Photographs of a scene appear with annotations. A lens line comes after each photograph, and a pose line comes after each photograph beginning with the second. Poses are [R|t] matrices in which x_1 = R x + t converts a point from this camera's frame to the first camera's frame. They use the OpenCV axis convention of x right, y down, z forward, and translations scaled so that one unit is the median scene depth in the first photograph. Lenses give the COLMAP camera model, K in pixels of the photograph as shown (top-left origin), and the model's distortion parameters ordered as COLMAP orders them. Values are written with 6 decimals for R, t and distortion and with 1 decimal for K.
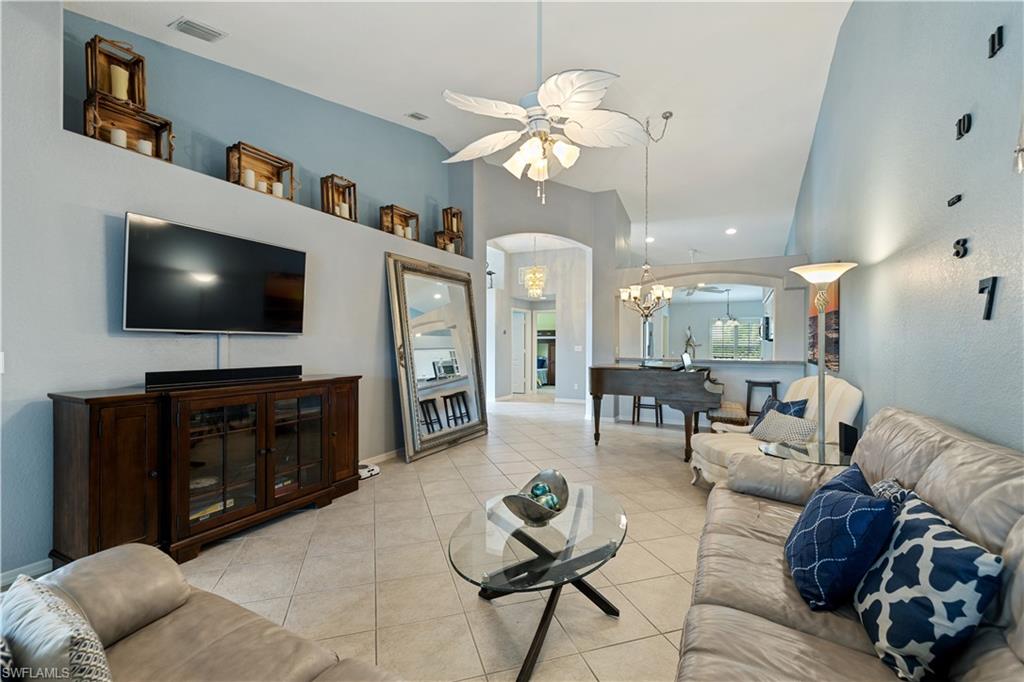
lens RADIAL K [[432.8, 0, 512.0], [0, 432.8, 341.0], [0, 0, 1]] dist [0.000385, 0.000064]
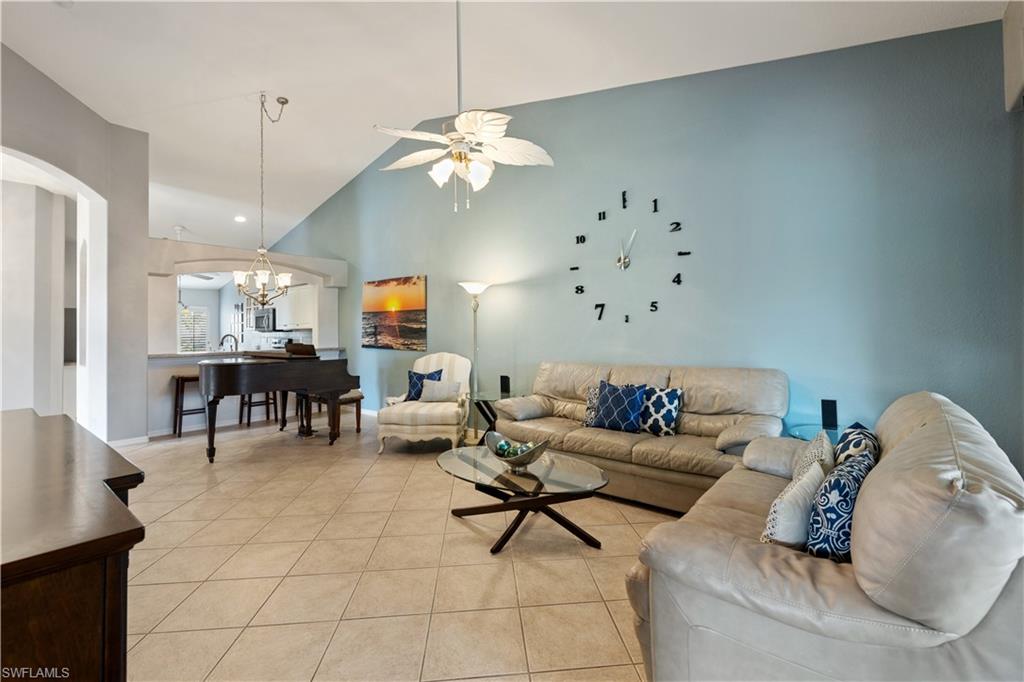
lens RADIAL K [[437.7, 0, 513.5], [0, 437.7, 324.3], [0, 0, 1]] dist [-0.000057, -0.000019]
pose [[0.221697, 0.005103, 0.975102, -0.473877], [0.012036, 0.999896, -0.007970, -0.002244], [-0.975041, 0.013503, 0.221612, 0.274133]]
